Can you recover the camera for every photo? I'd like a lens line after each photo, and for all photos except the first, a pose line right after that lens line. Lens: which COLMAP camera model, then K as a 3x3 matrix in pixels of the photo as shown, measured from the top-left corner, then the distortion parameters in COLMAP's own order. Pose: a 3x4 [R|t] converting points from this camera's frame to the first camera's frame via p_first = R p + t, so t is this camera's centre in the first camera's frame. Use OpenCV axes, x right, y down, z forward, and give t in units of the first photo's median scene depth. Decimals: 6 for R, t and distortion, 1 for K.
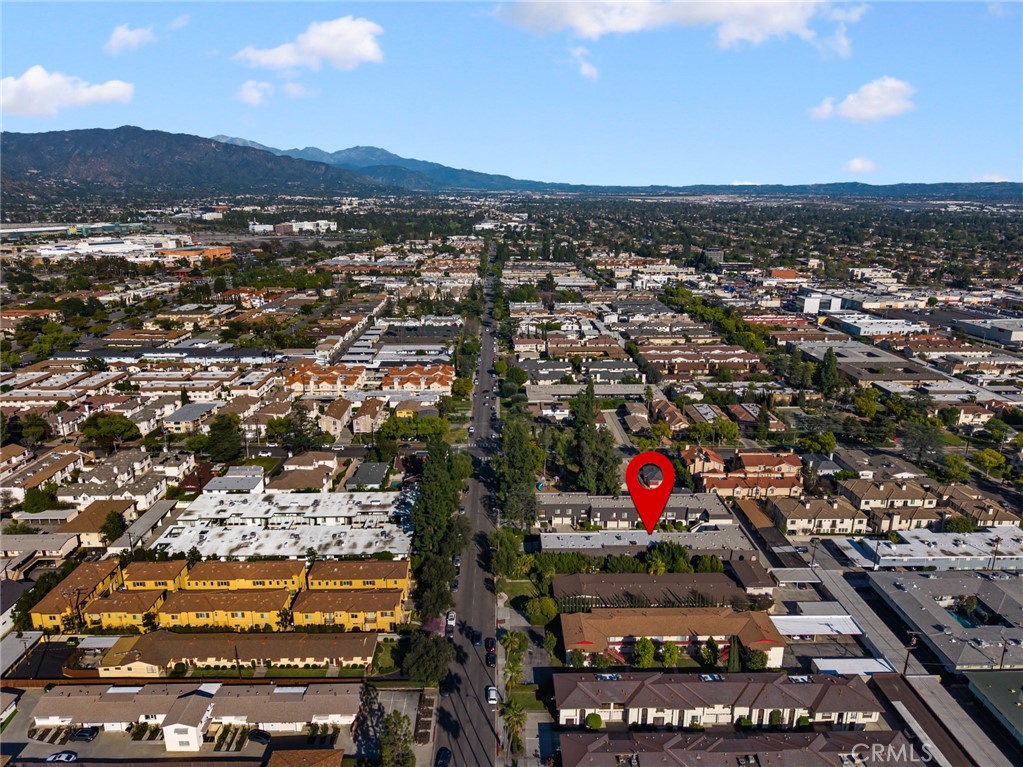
lens RADIAL K [[682.0, 0, 516.7], [0, 682.0, 382.6], [0, 0, 1]] dist [0.011646, -0.013419]
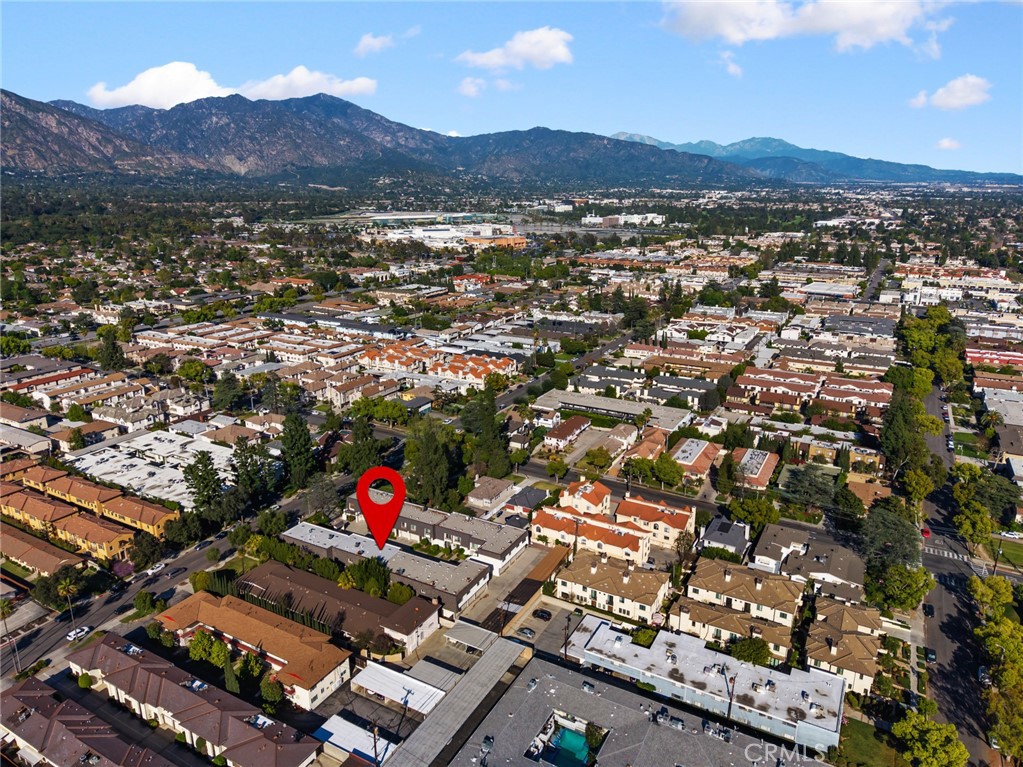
lens RADIAL K [[682.0, 0, 514.7], [0, 682.0, 385.6], [0, 0, 1]] dist [0.011646, -0.013419]
pose [[0.861006, 0.141329, -0.488564, 0.293119], [-0.134792, 0.989674, 0.048739, -0.027821], [0.490407, 0.023890, 0.871166, 0.094756]]
